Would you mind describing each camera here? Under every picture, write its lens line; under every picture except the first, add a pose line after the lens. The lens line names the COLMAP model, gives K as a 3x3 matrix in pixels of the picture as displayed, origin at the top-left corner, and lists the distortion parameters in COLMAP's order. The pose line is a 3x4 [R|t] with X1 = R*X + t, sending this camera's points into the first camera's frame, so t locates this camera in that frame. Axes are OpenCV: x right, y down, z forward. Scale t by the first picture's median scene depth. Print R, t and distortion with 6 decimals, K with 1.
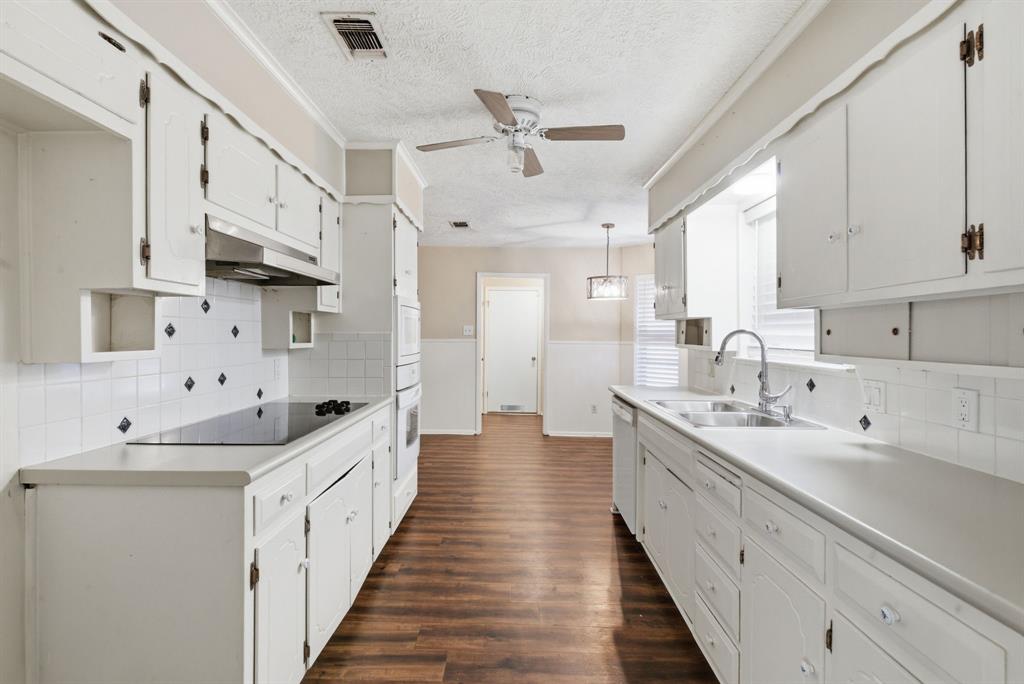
lens RADIAL K [[472.0, 0, 508.5], [0, 472.0, 332.0], [0, 0, 1]] dist [0.000071, -0.000167]
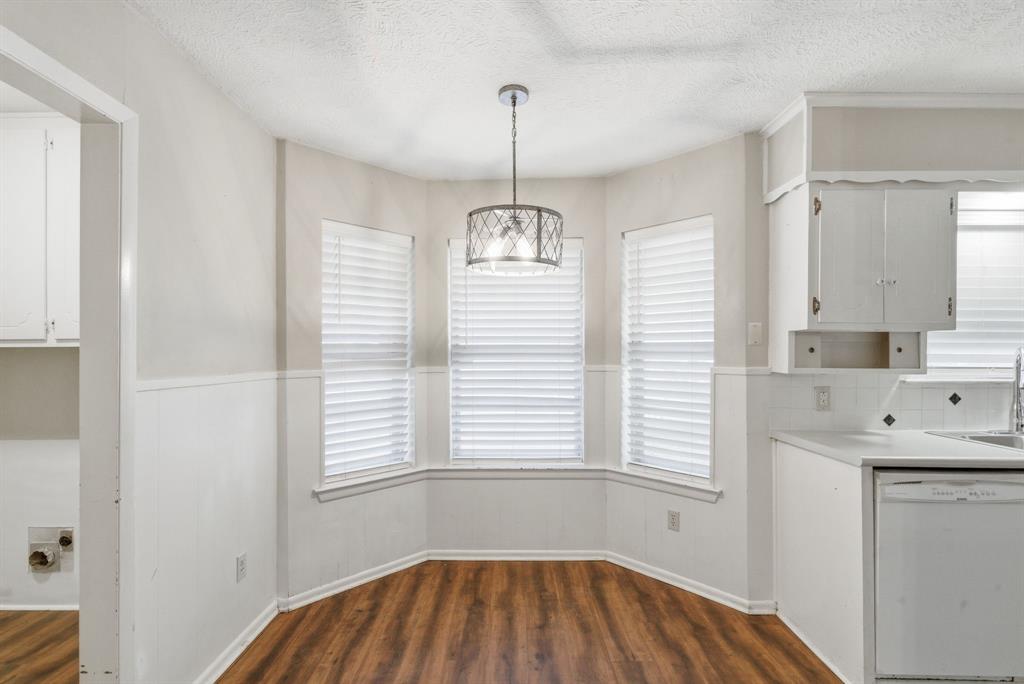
lens RADIAL K [[466.4, 0, 505.8], [0, 466.4, 346.1], [0, 0, 1]] dist [-0.000619, -0.000699]
pose [[-0.003398, 0.007722, 0.999964, -0.414285], [-0.004637, 0.999959, -0.007738, 0.003453], [-0.999983, -0.004664, -0.003362, 2.047609]]
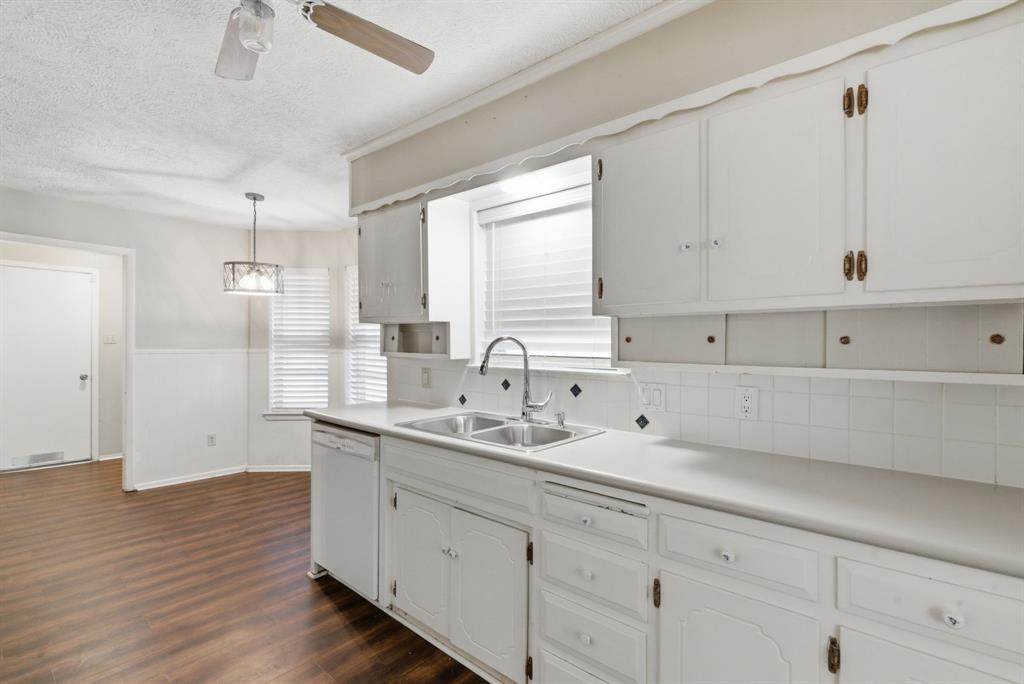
lens RADIAL K [[471.5, 0, 512.0], [0, 471.5, 342.0], [0, 0, 1]] dist [0.000587, -0.000603]
pose [[0.641379, -0.002912, 0.767219, -0.216244], [-0.005448, 0.999950, 0.008350, -0.001223], [-0.767205, -0.009535, 0.641331, 0.401906]]
